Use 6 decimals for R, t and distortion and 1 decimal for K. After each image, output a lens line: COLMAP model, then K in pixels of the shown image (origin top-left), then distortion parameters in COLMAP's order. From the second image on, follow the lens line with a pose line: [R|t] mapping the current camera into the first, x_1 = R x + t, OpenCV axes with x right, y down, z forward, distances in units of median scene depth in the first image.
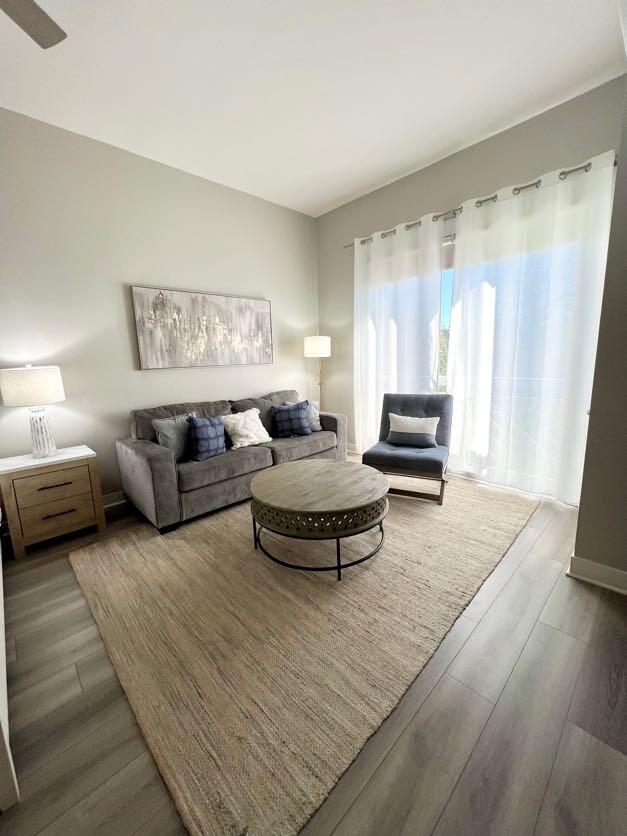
lens RADIAL K [[334.1, 0, 316.2], [0, 334.1, 415.2], [0, 0, 1]] dist [-0.000130, 0.000137]
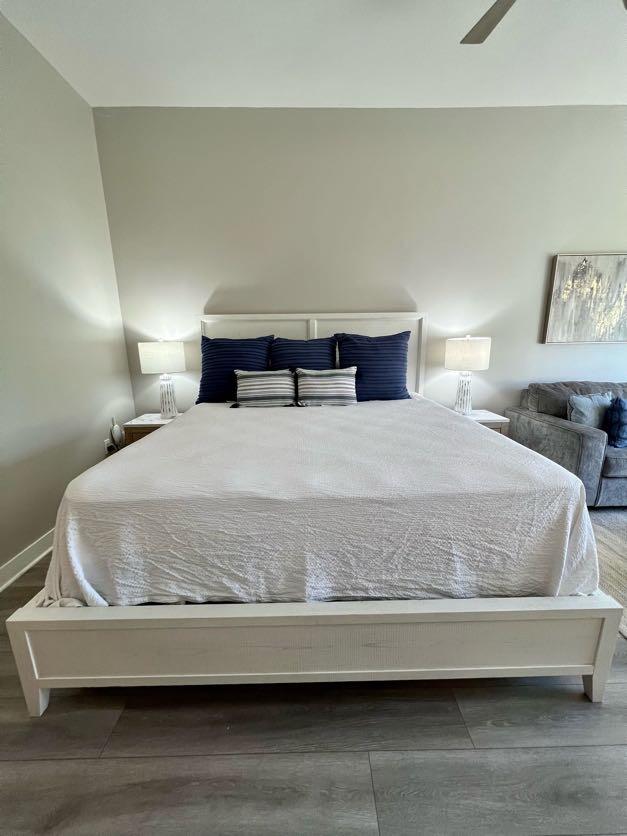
lens RADIAL K [[334.1, 0, 316.2], [0, 334.1, 415.2], [0, 0, 1]] dist [-0.000130, 0.000137]
pose [[0.731732, 0.168676, -0.660392, -0.317035], [-0.124898, 0.985671, 0.113369, 0.044454], [0.670052, -0.000474, 0.742314, -0.176506]]
